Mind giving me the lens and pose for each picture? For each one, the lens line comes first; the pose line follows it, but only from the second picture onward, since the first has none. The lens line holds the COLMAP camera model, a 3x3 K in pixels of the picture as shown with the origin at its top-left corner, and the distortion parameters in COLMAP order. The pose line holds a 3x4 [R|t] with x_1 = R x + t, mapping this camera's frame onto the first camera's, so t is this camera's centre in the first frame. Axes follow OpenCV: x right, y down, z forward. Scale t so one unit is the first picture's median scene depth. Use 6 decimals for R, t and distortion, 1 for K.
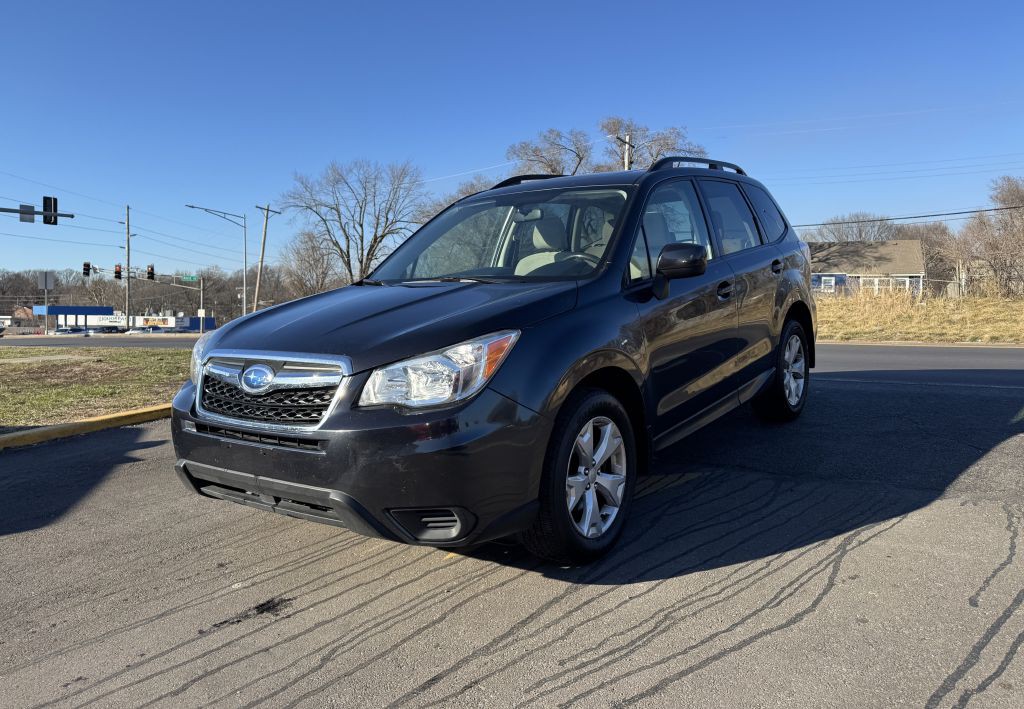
lens RADIAL K [[767.2, 0, 511.2], [0, 767.2, 330.7], [0, 0, 1]] dist [-0.000912, 0.005763]
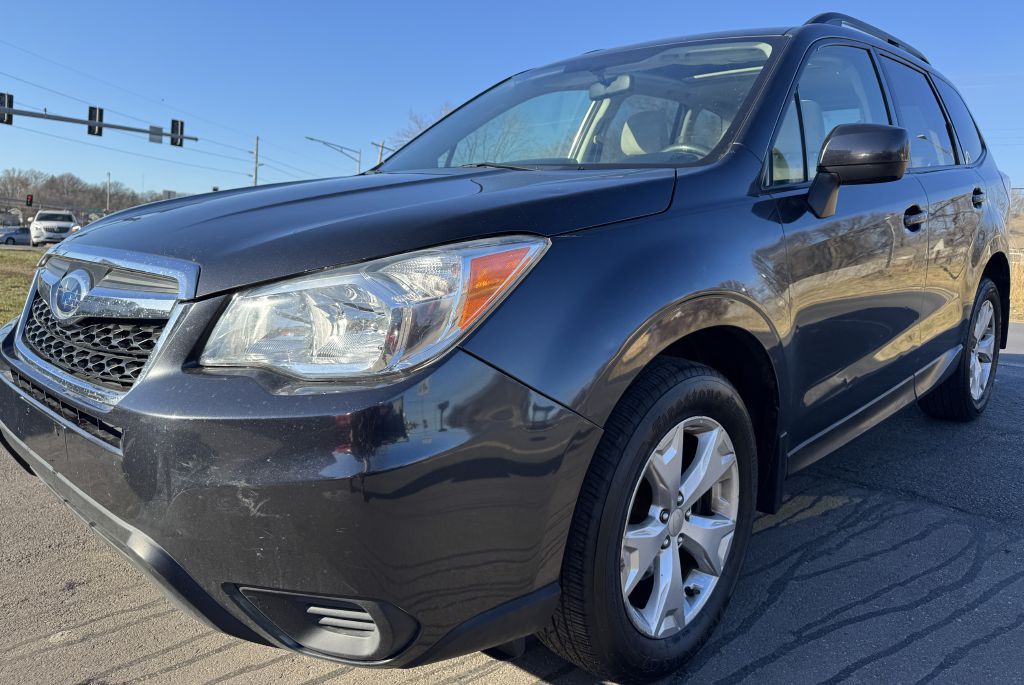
lens RADIAL K [[735.8, 0, 513.2], [0, 735.8, 310.5], [0, 0, 1]] dist [0.012442, -0.020267]
pose [[0.988774, 0.079180, -0.126712, 0.044627], [-0.073363, 0.996054, 0.049938, 0.021029], [0.130166, -0.040082, 0.990682, 0.454156]]
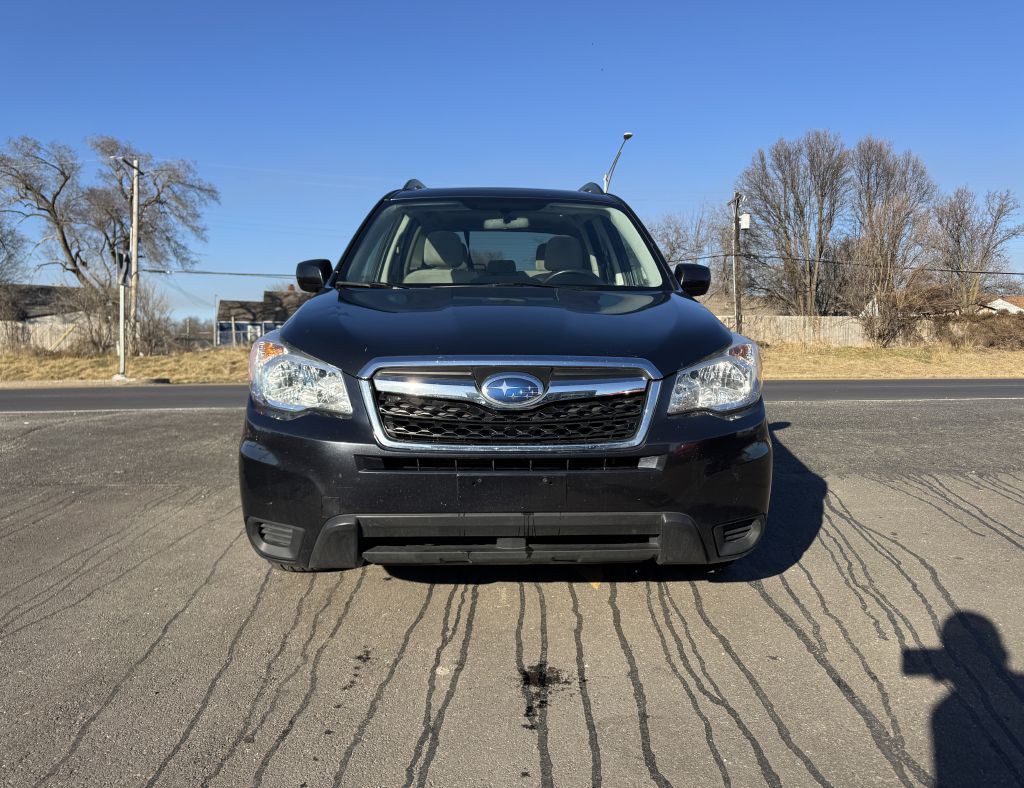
lens RADIAL K [[746.0, 0, 529.6], [0, 746.0, 410.3], [0, 0, 1]] dist [0.022069, -0.024583]
pose [[0.780108, -0.040988, 0.624301, -0.688459], [0.015018, 0.998791, 0.046809, 0.043041], [-0.625464, -0.027140, 0.779781, 0.362153]]
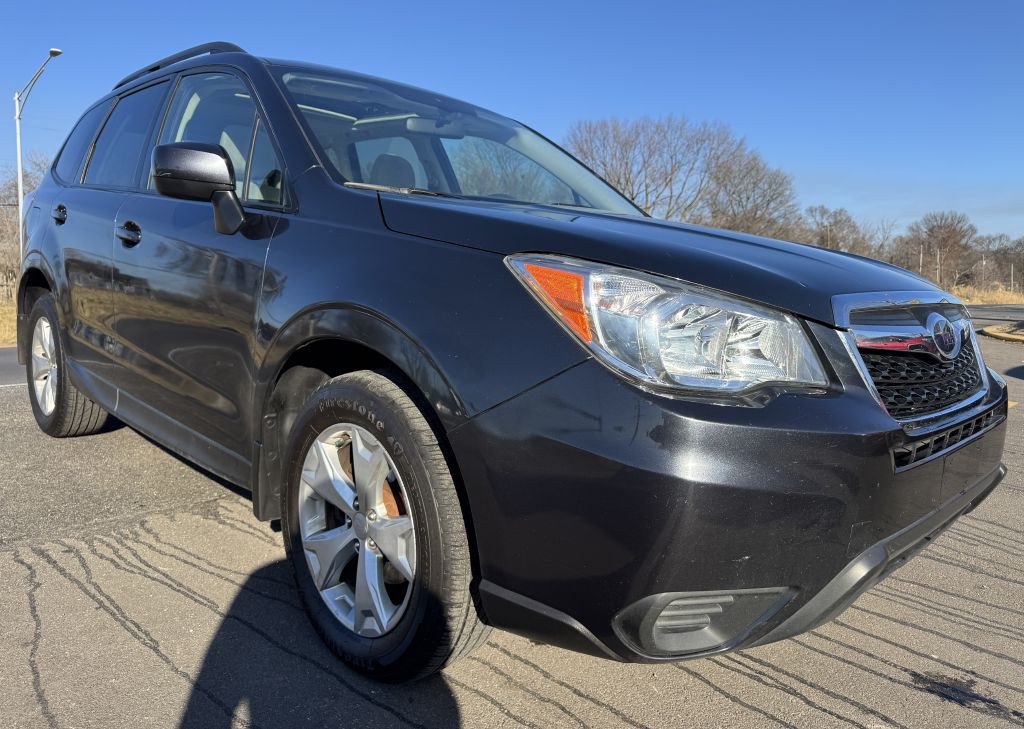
lens RADIAL K [[729.4, 0, 509.5], [0, 729.4, 357.7], [0, 0, 1]] dist [0.002126, -0.008771]
pose [[0.157587, -0.071769, 0.984894, -0.828470], [0.047744, 0.996743, 0.064993, 0.023411], [-0.986350, 0.036780, 0.160500, 1.093099]]
